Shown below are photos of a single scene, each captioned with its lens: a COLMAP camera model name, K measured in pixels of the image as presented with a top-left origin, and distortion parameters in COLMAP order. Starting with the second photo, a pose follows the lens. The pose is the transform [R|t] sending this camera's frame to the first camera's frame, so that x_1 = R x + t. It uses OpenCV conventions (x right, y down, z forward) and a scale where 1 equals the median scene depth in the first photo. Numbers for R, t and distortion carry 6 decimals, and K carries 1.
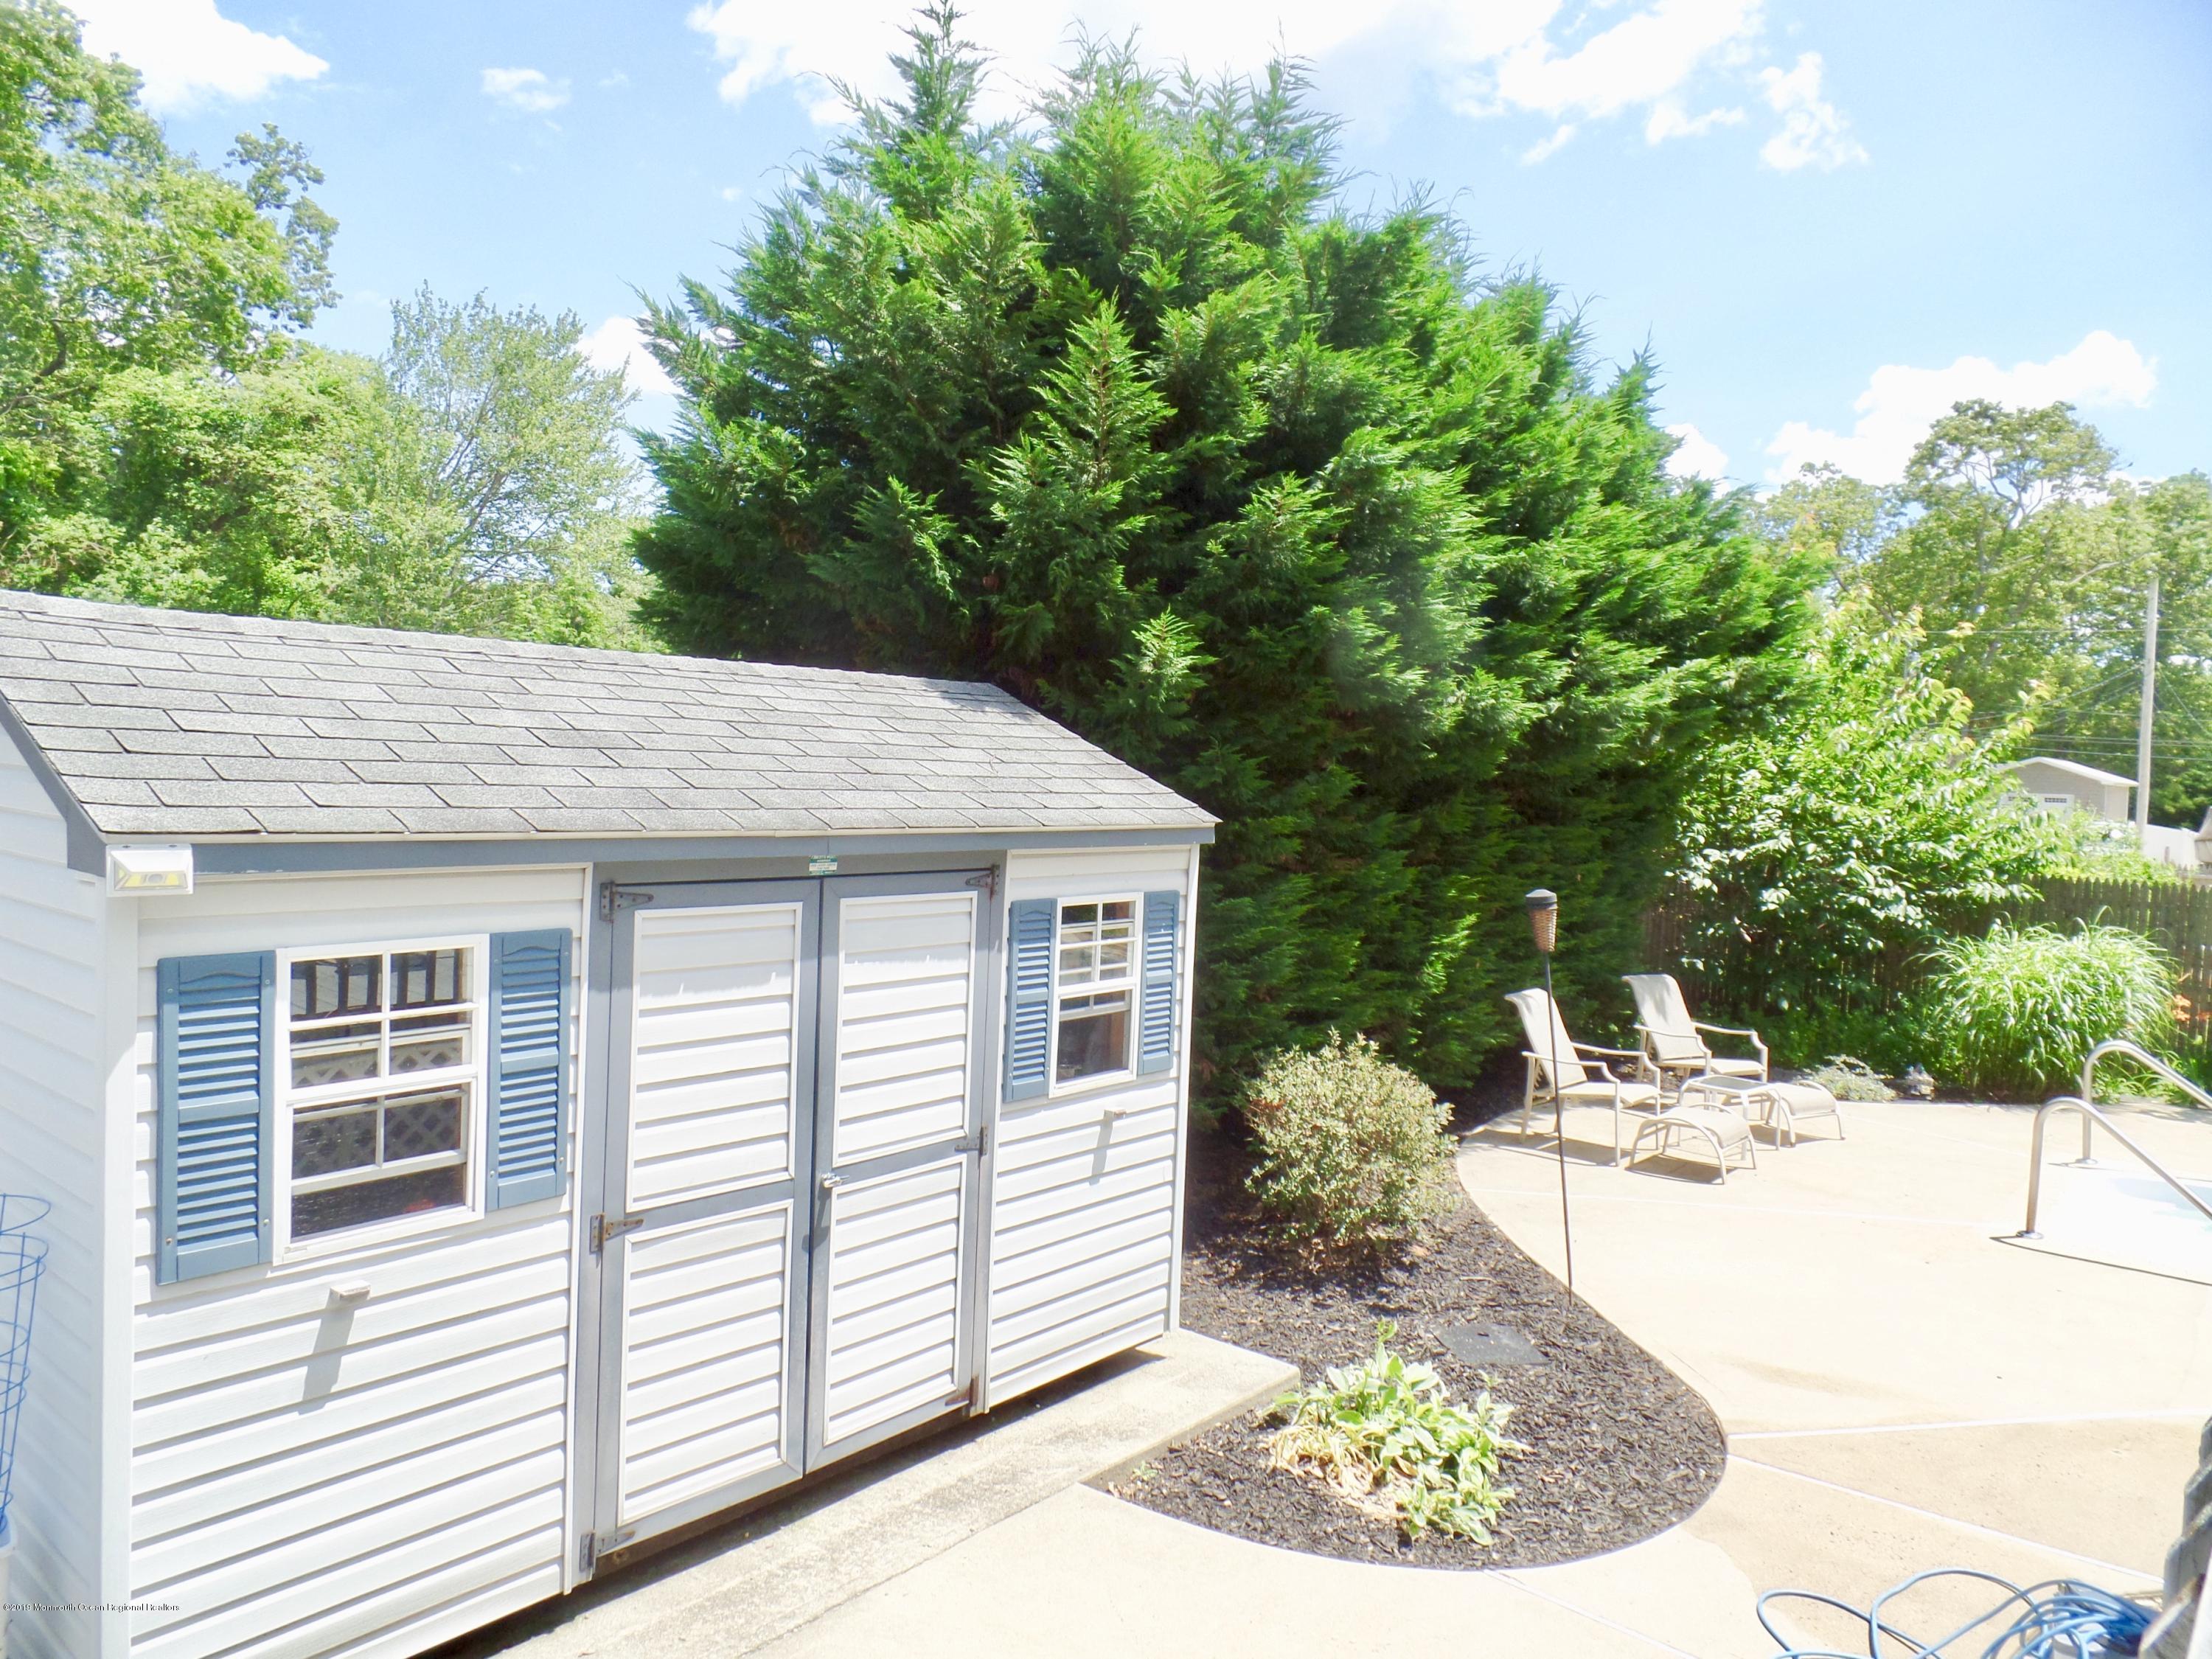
lens RADIAL K [[1519.8, 0, 1118.1], [0, 1519.8, 832.1], [0, 0, 1]] dist [-0.002071, 0.005166]
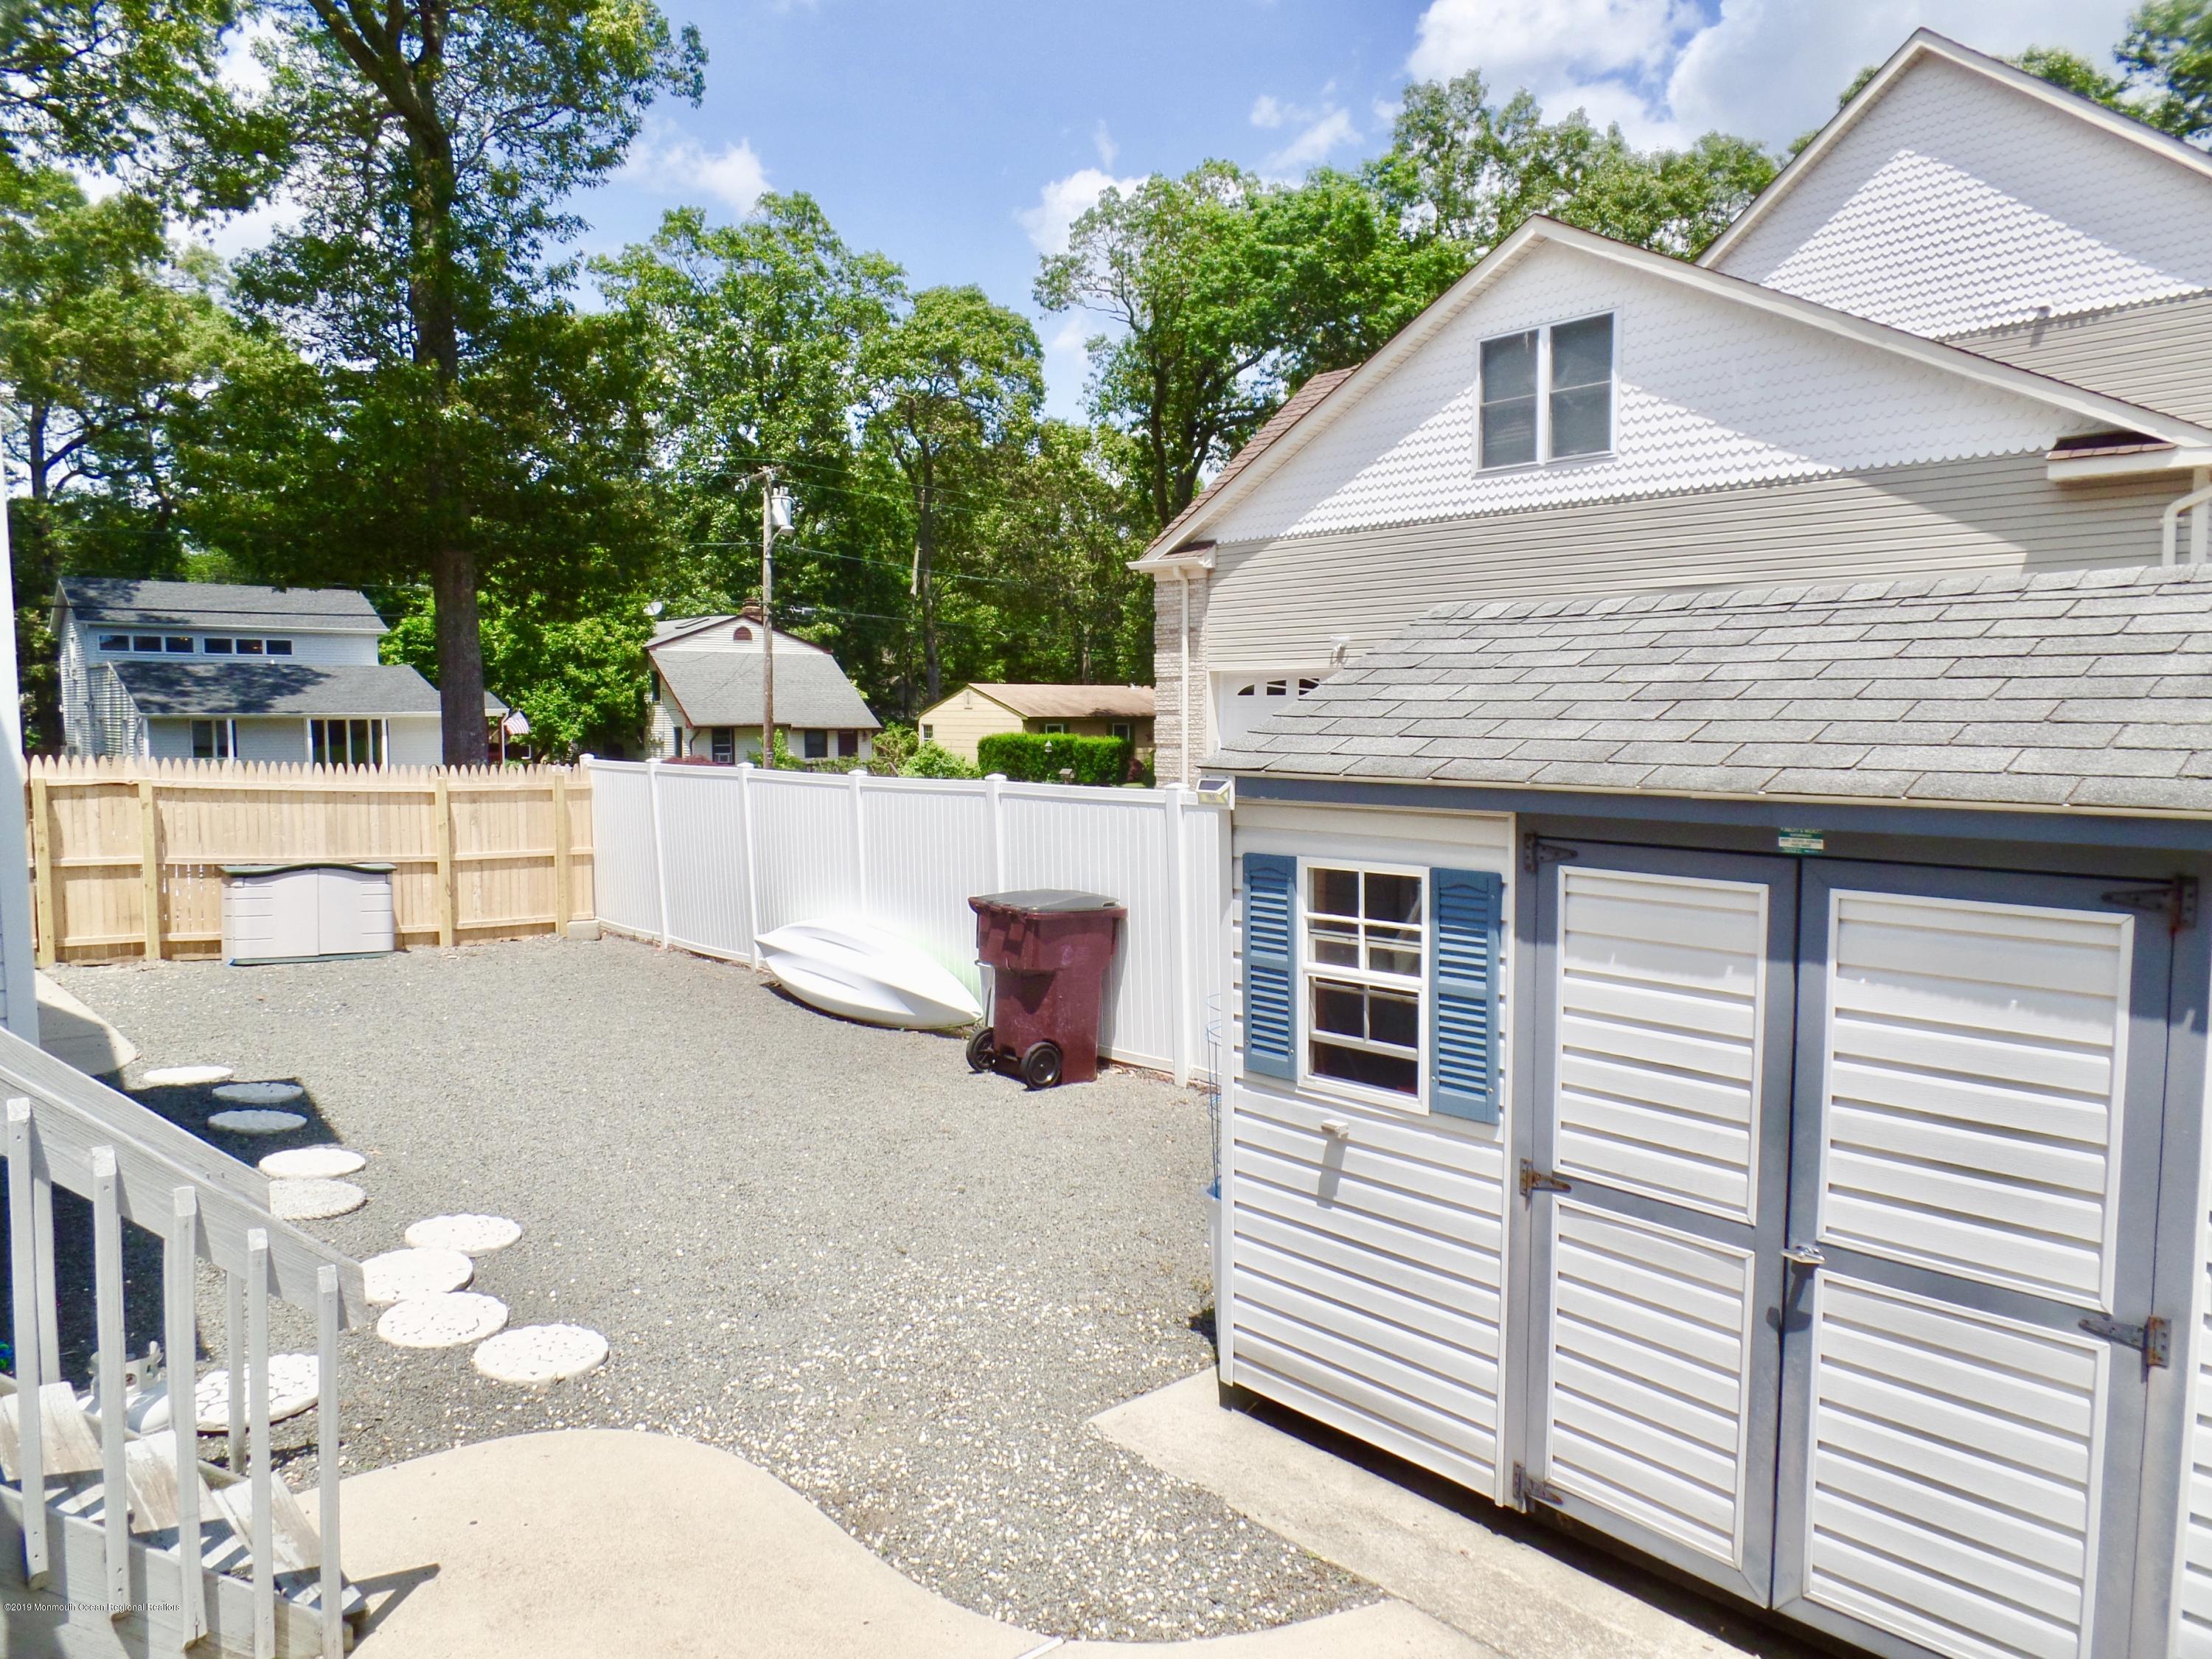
lens RADIAL K [[1519.8, 0, 1118.1], [0, 1519.8, 832.1], [0, 0, 1]] dist [-0.002071, 0.005166]
pose [[-0.139213, 0.046342, -0.989177, 0.702413], [-0.047658, 0.997433, 0.053436, -0.008941], [0.989115, 0.054582, -0.136647, 0.866202]]
